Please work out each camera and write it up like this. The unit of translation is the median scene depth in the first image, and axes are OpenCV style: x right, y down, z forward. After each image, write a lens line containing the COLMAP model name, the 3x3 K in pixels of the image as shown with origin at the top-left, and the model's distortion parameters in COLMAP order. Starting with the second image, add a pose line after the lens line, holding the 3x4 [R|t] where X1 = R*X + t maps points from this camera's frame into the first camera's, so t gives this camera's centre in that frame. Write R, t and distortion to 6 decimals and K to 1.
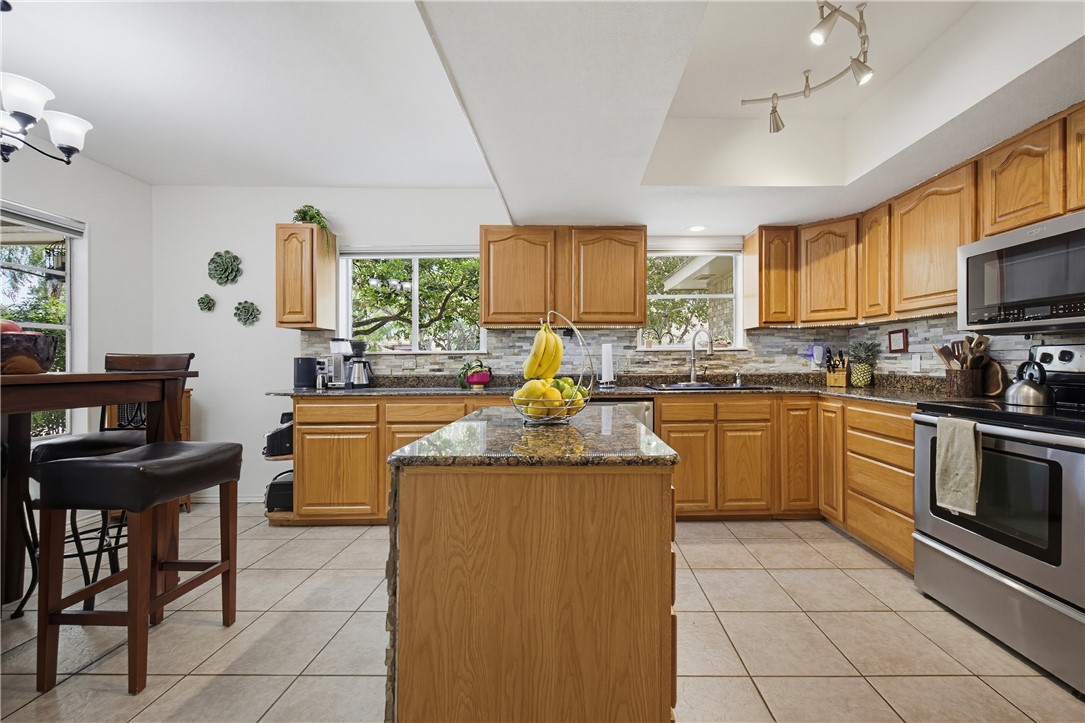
lens RADIAL K [[453.2, 0, 547.3], [0, 453.2, 363.7], [0, 0, 1]] dist [-0.000233, 0.000837]
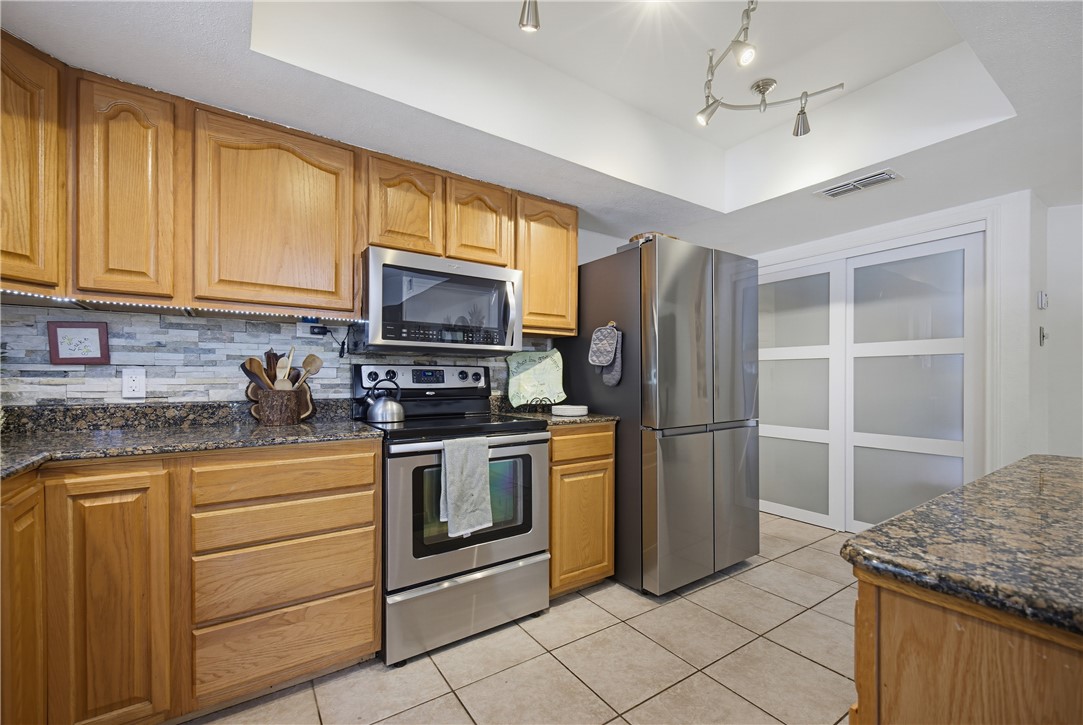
lens RADIAL K [[452.3, 0, 527.0], [0, 452.3, 378.5], [0, 0, 1]] dist [-0.000233, 0.000837]
pose [[-0.599552, 0.001837, 0.800334, 0.023083], [0.006721, 0.999974, 0.002740, -0.004288], [-0.800308, 0.007022, -0.599548, 0.749272]]
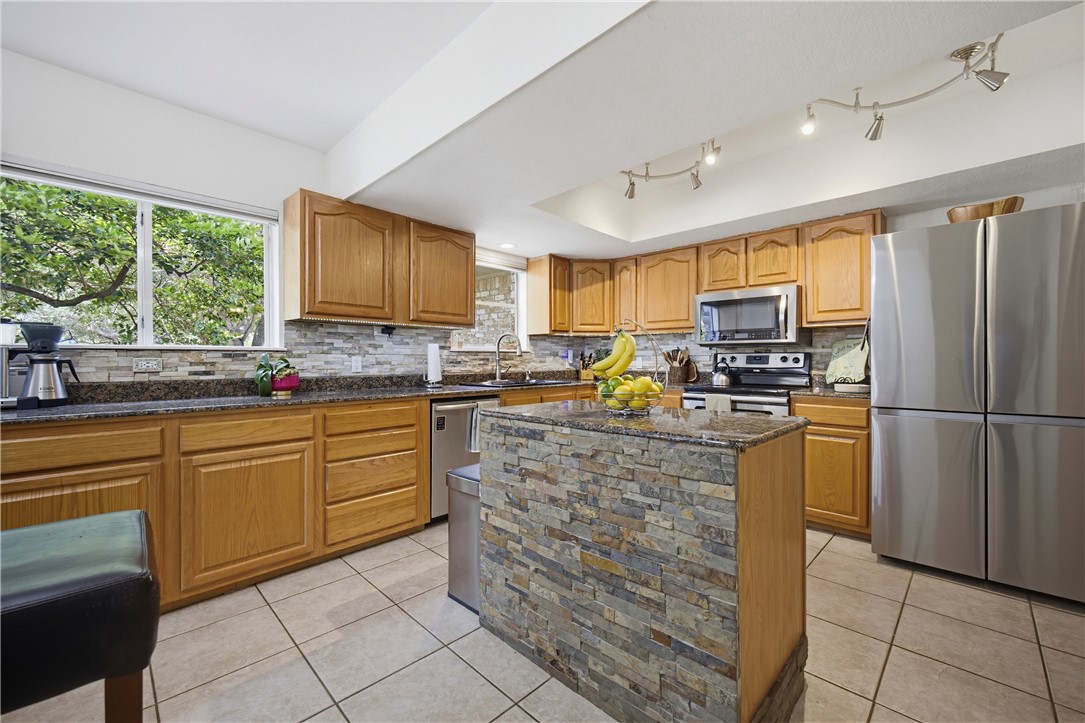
lens RADIAL K [[453.2, 0, 534.3], [0, 453.2, 360.0], [0, 0, 1]] dist [-0.000233, 0.000837]
pose [[0.682601, 0.004031, 0.730781, -0.447640], [0.001669, 0.999974, -0.007075, -0.000325], [-0.730790, 0.006049, 0.682576, 0.162264]]
